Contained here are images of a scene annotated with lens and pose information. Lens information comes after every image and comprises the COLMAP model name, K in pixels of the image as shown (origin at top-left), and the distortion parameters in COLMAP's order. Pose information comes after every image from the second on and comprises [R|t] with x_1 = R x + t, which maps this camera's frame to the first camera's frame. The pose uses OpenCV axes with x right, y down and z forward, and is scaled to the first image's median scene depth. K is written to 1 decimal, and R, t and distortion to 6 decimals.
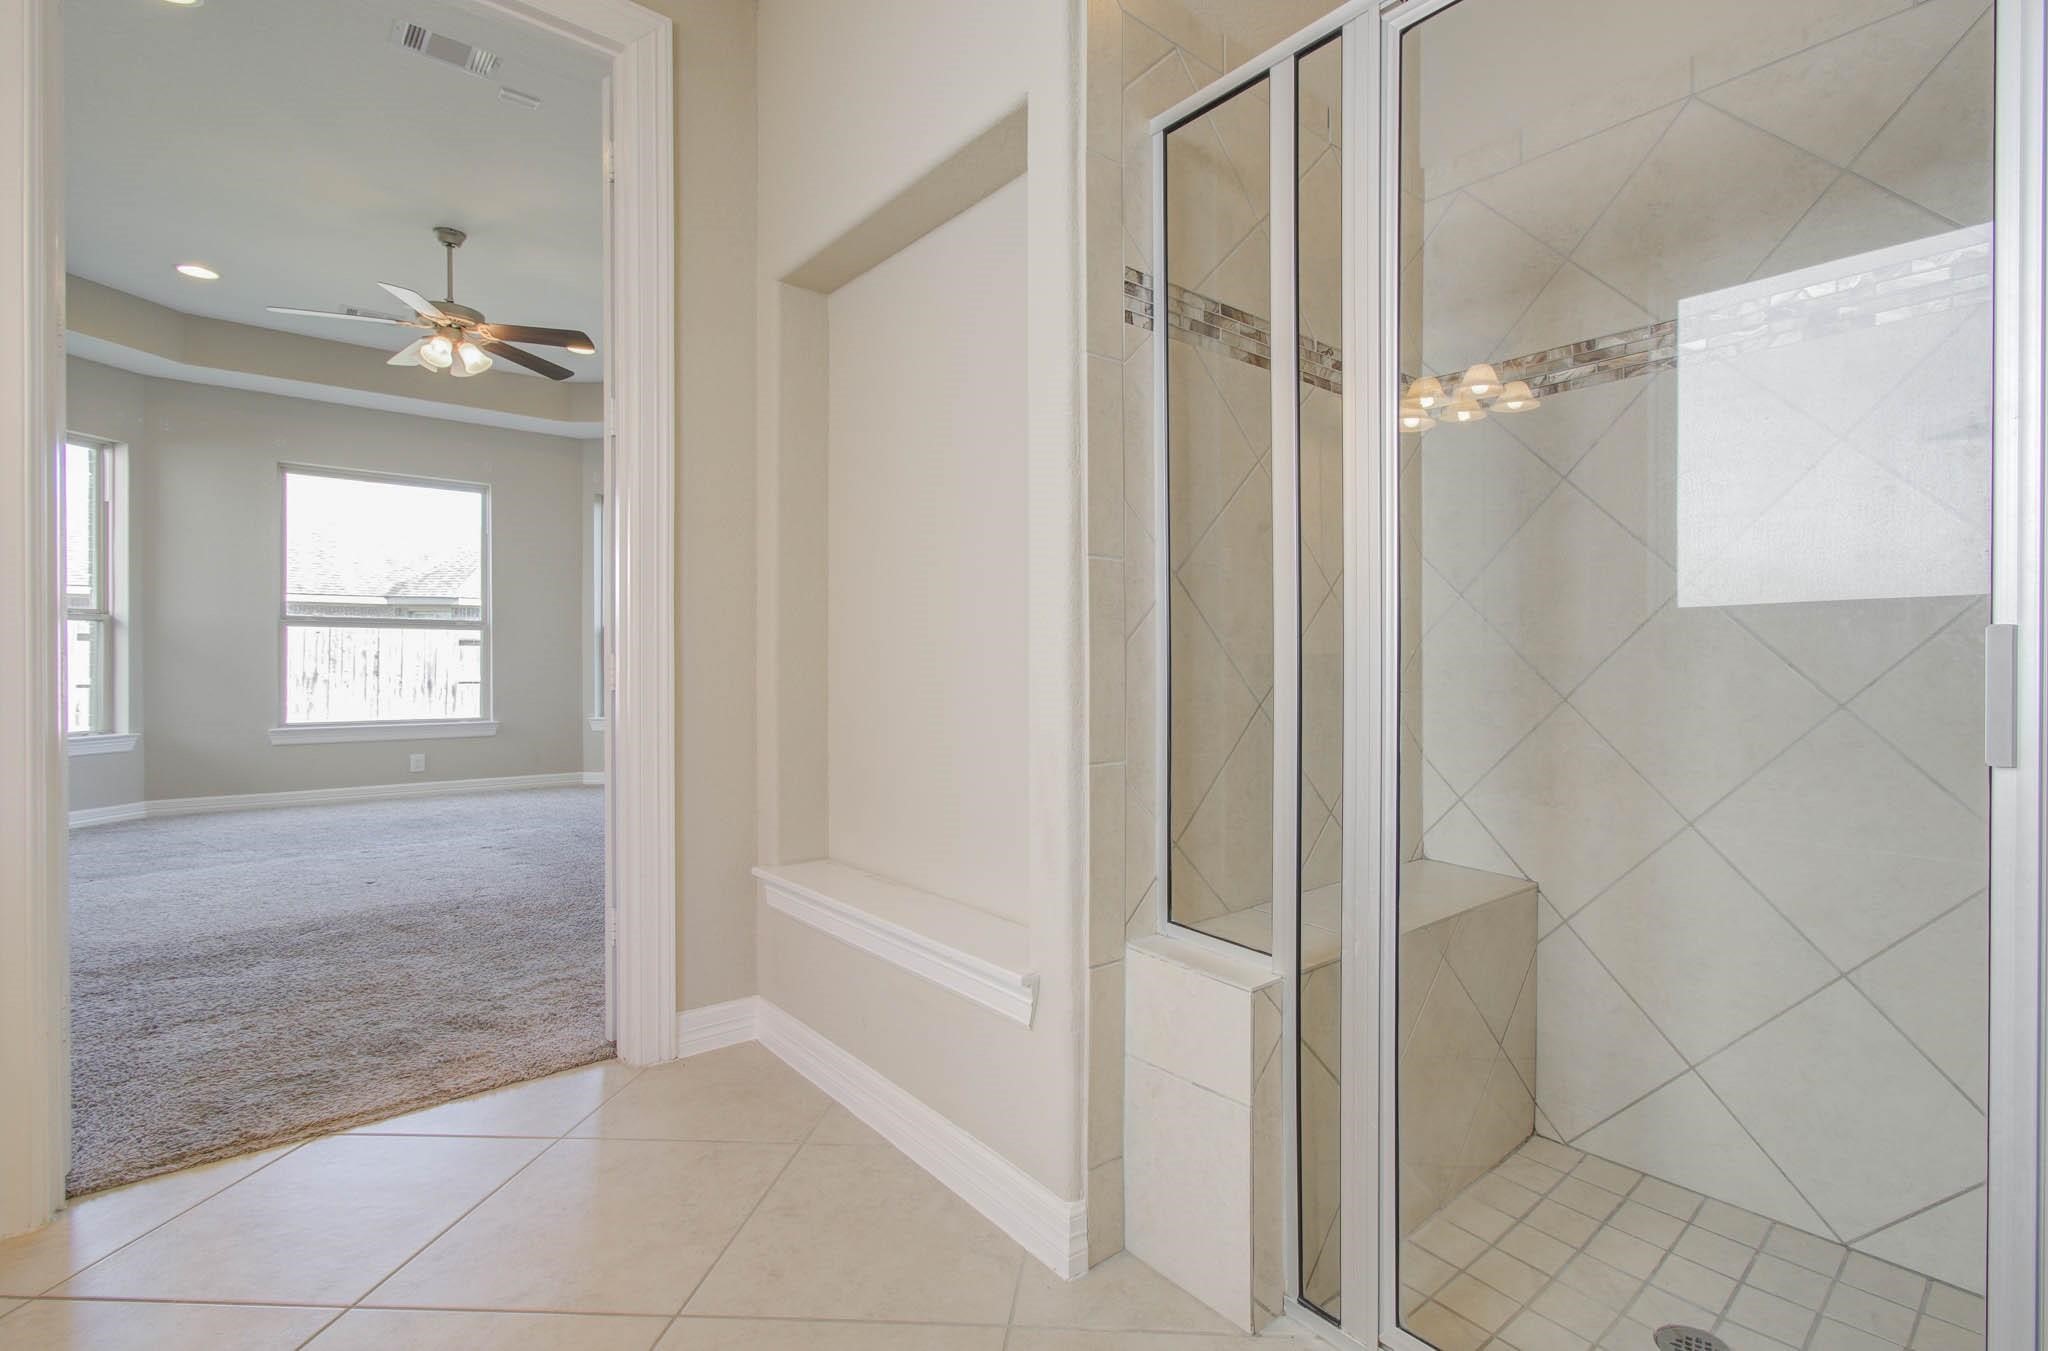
lens RADIAL K [[935.3, 0, 1128.9], [0, 935.3, 667.1], [0, 0, 1]] dist [-0.000059, 0.000341]
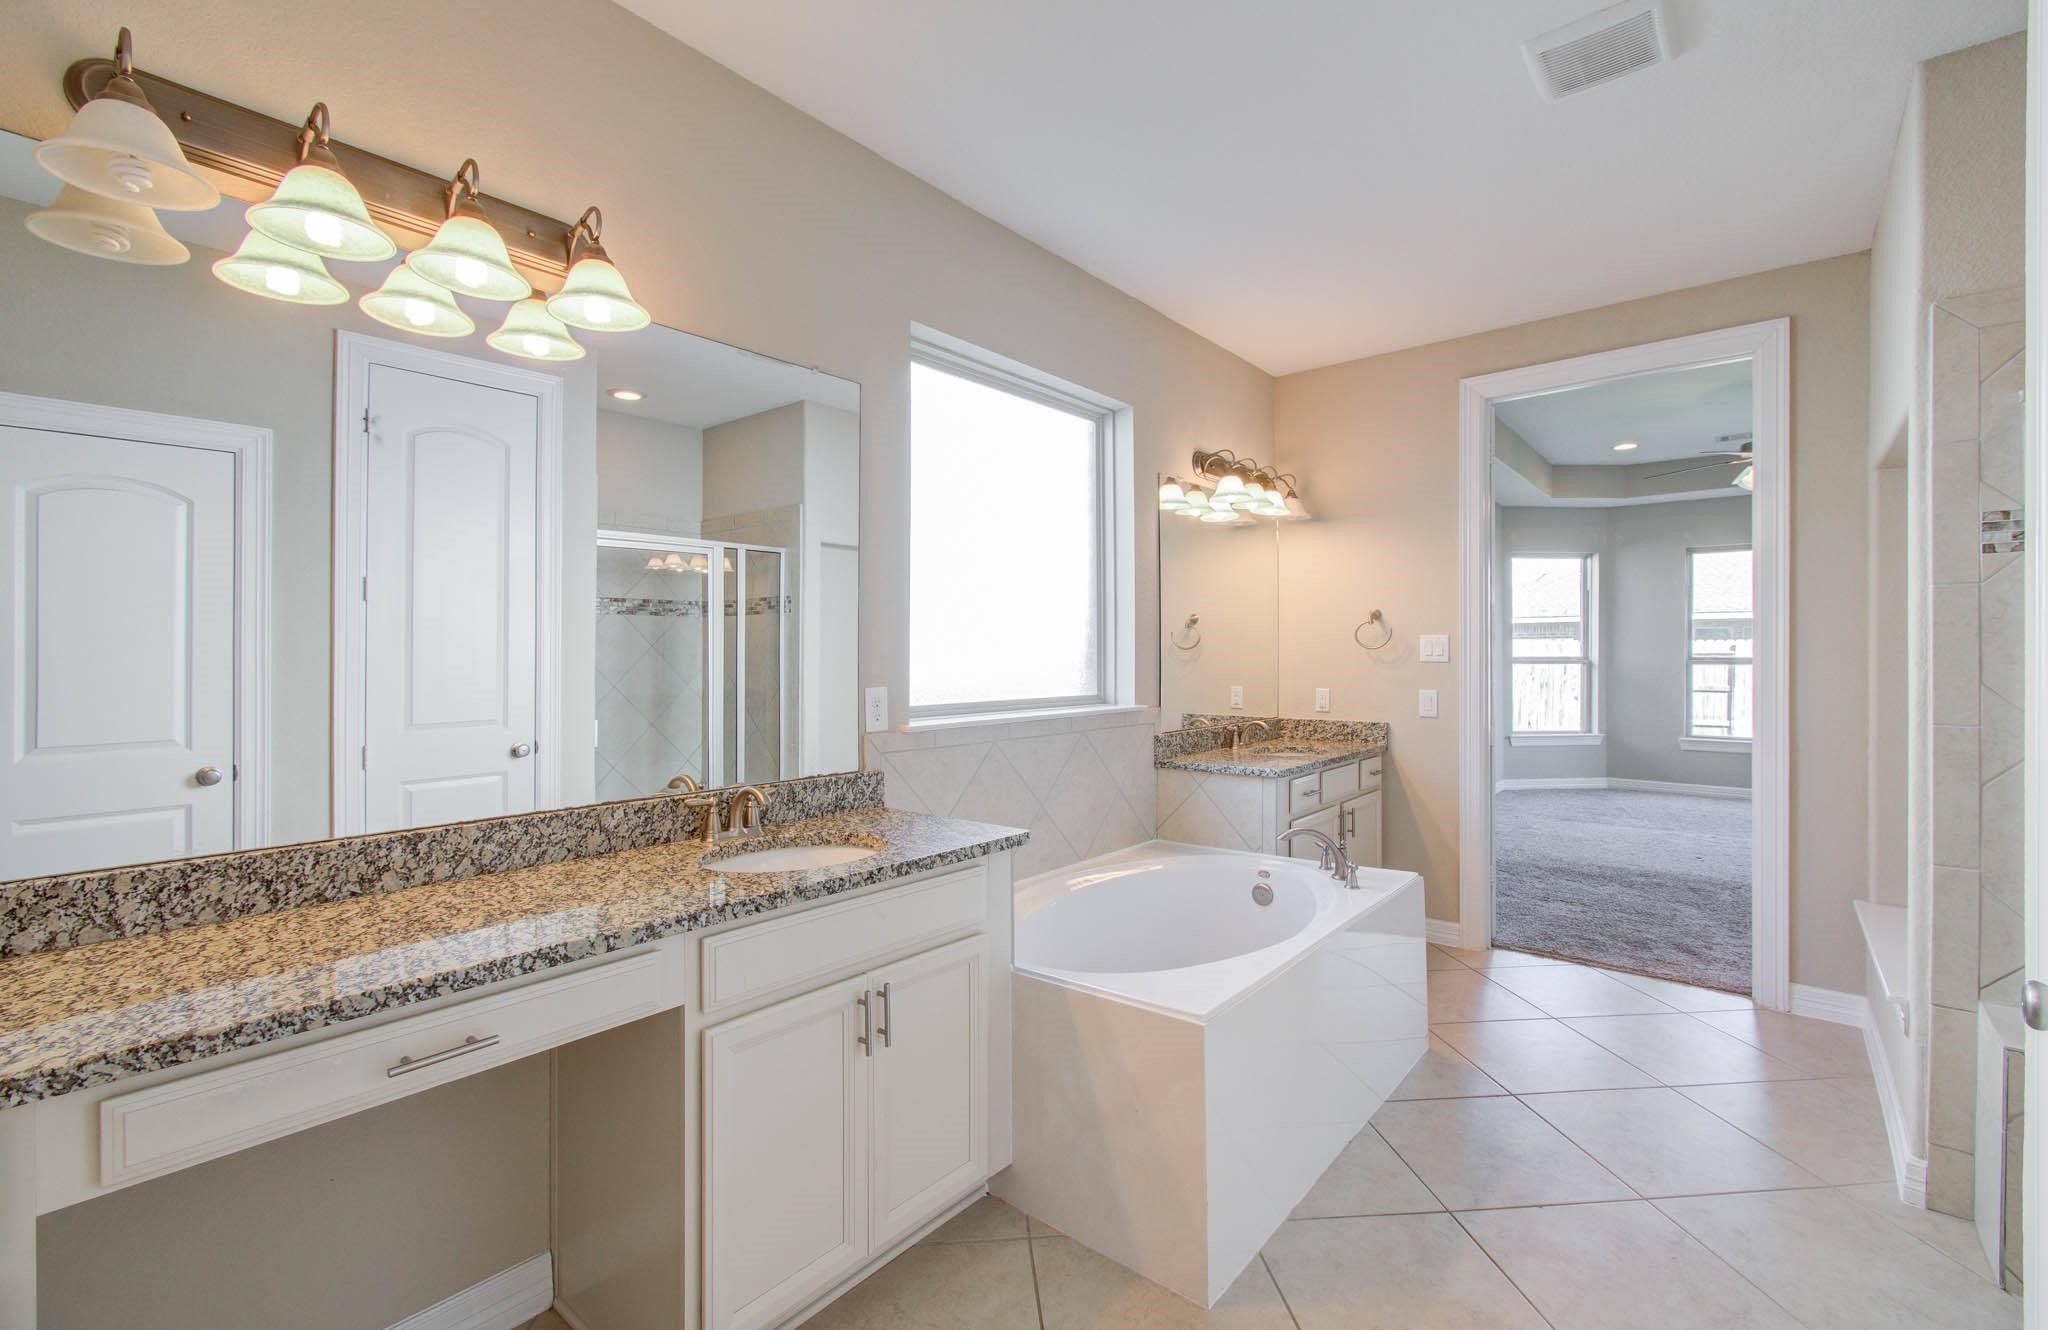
lens RADIAL K [[898.5, 0, 1011.0], [0, 898.5, 652.7], [0, 0, 1]] dist [-0.026630, 0.030563]
pose [[0.109182, -0.001258, -0.994021, 0.742215], [-0.002967, 0.999994, -0.001591, -0.137344], [0.994017, 0.003123, 0.109178, -0.360625]]
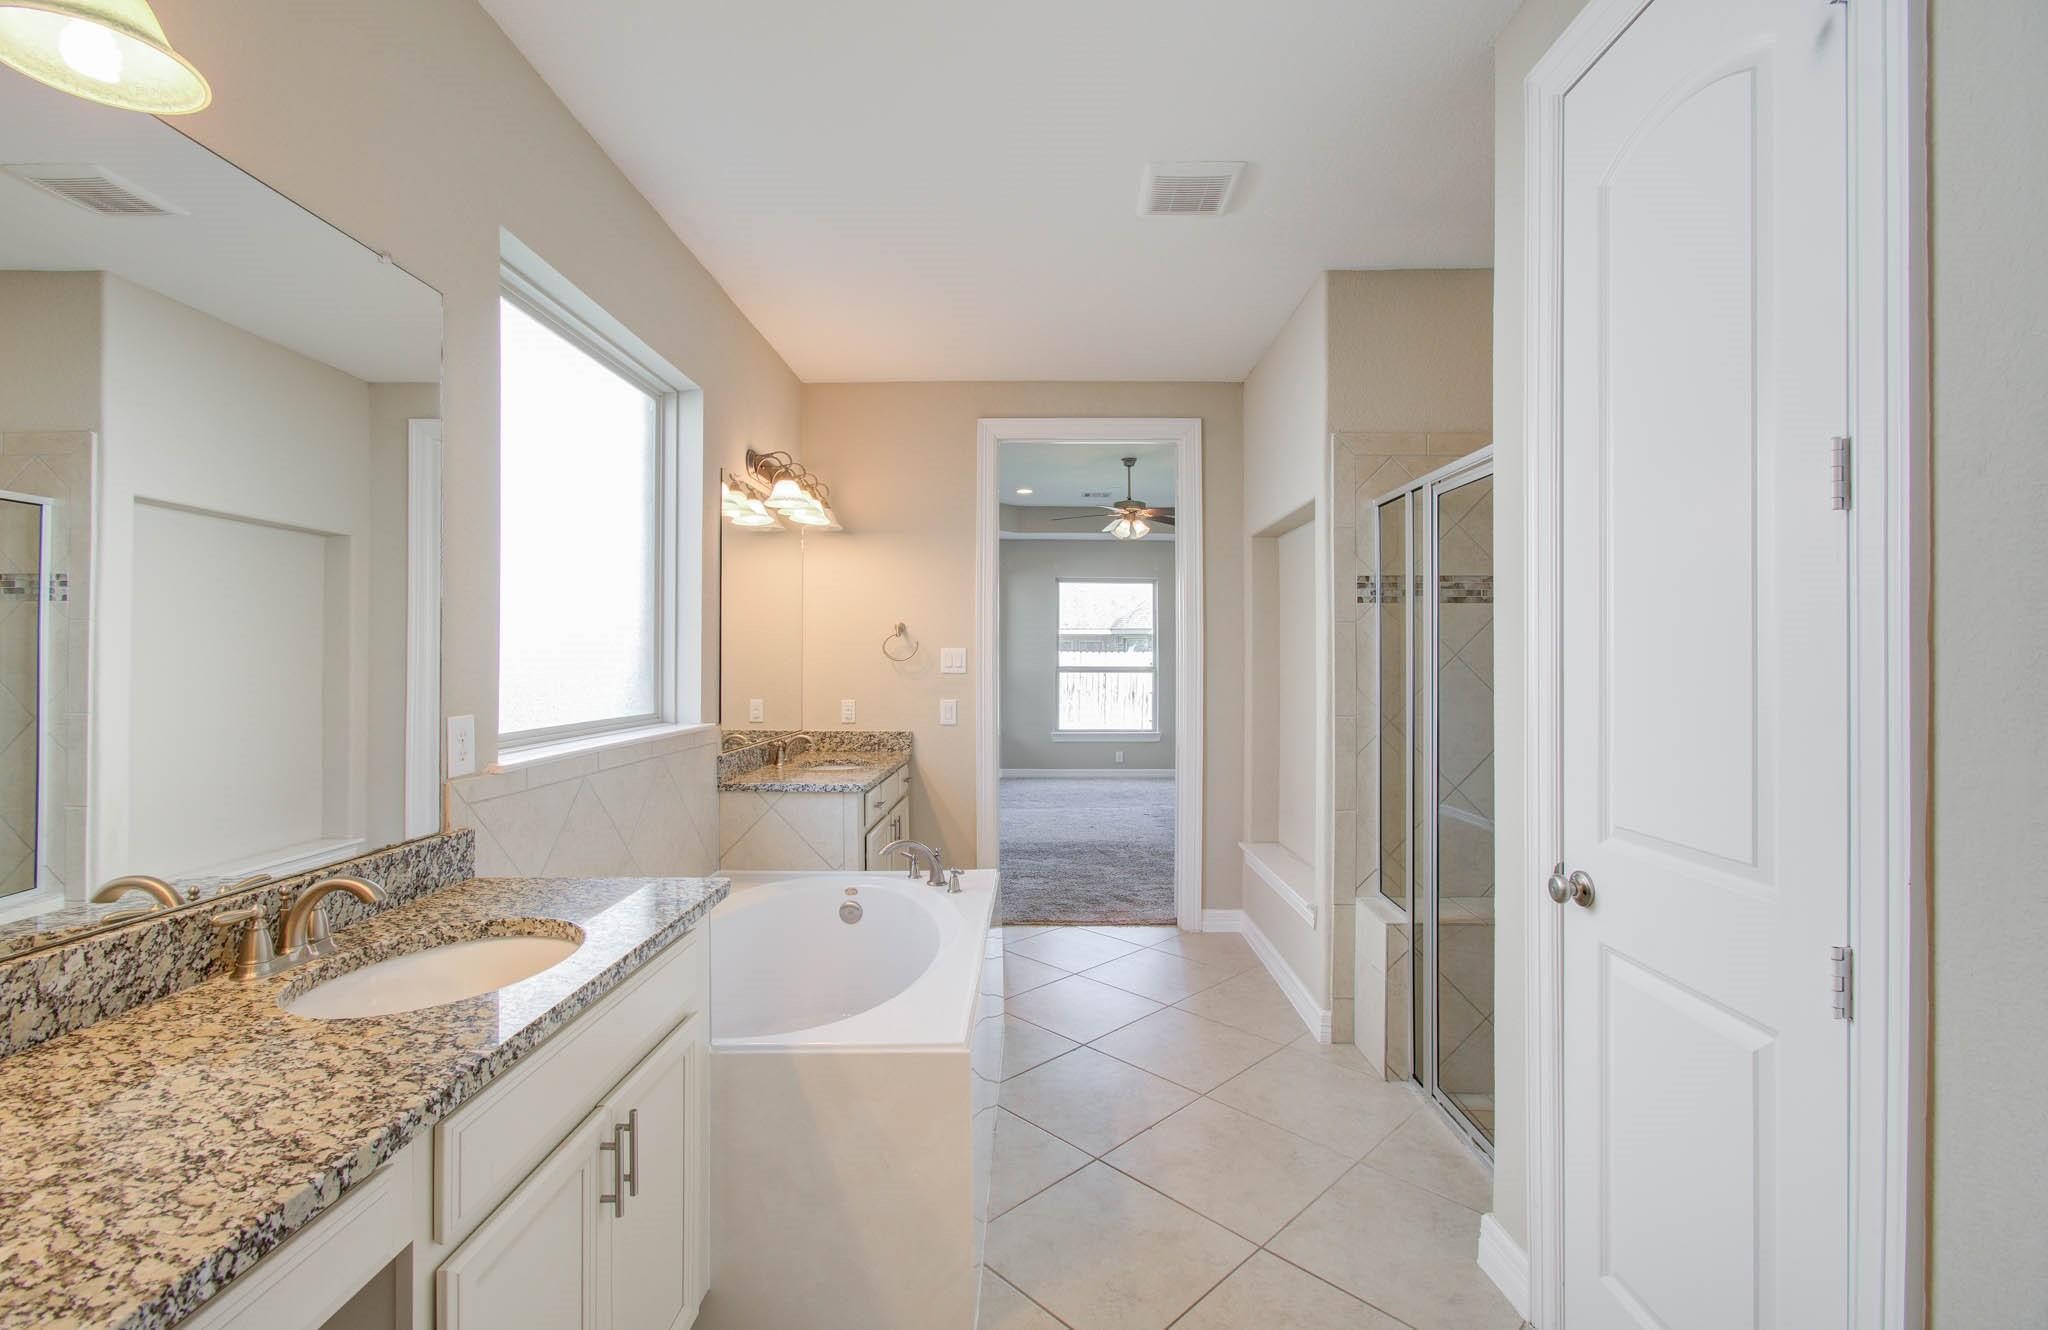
lens RADIAL K [[907.9, 0, 1027.0], [0, 907.9, 659.9], [0, 0, 1]] dist [-0.027303, 0.019739]
pose [[0.720334, -0.000424, -0.693627, 0.553535], [-0.005252, 0.999968, -0.006066, -0.142238], [0.693607, 0.008013, 0.720309, -0.622168]]
